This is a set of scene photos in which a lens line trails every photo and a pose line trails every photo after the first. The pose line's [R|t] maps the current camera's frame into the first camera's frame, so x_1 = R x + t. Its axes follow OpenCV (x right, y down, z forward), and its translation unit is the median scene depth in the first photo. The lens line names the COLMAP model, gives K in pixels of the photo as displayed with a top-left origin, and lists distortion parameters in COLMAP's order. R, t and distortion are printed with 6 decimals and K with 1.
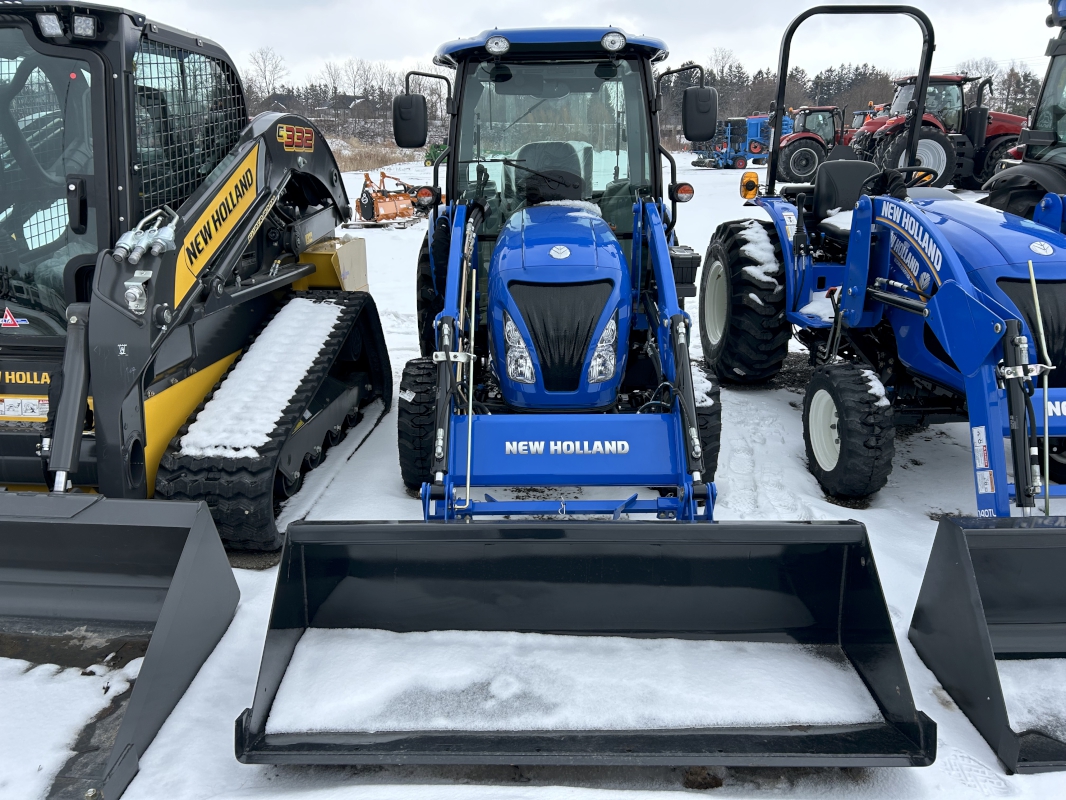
lens RADIAL K [[806.0, 0, 537.8], [0, 806.0, 405.0], [0, 0, 1]] dist [0.054582, -0.039925]
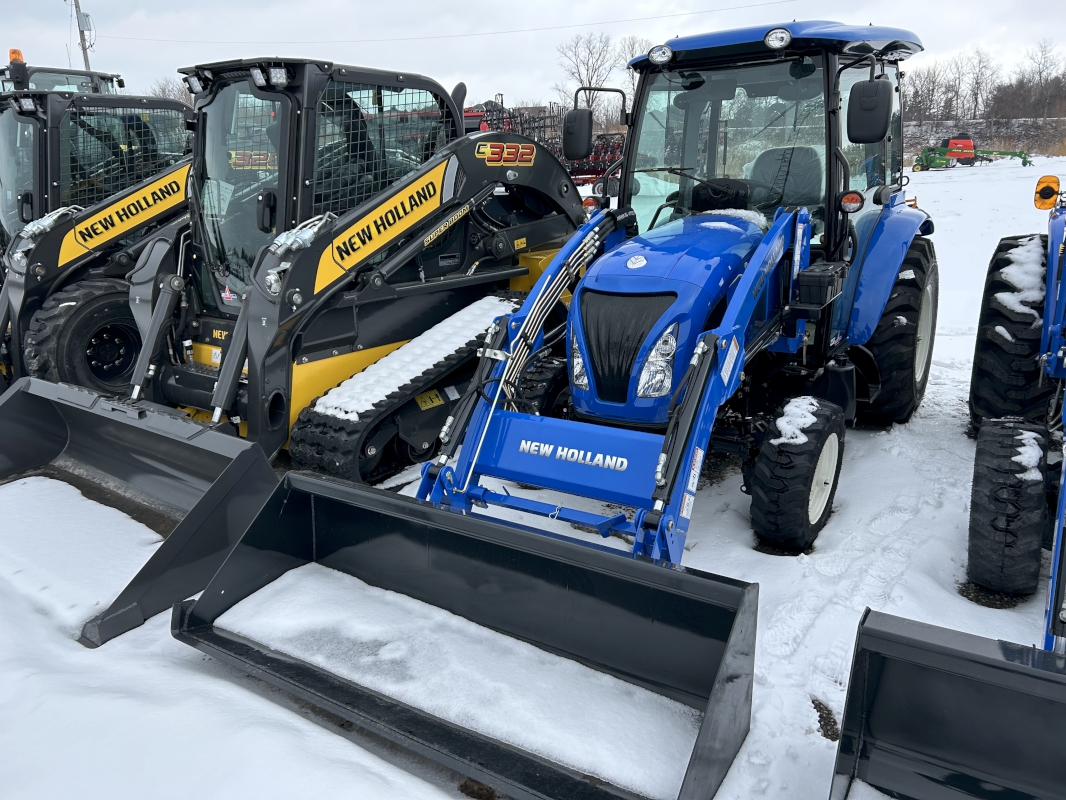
lens RADIAL K [[806.0, 0, 537.8], [0, 806.0, 405.0], [0, 0, 1]] dist [0.054582, -0.039925]
pose [[0.842962, 0.133574, -0.521126, 0.500864], [-0.139228, 0.989850, 0.028504, -0.030801], [0.519644, 0.048528, 0.853003, 0.114779]]
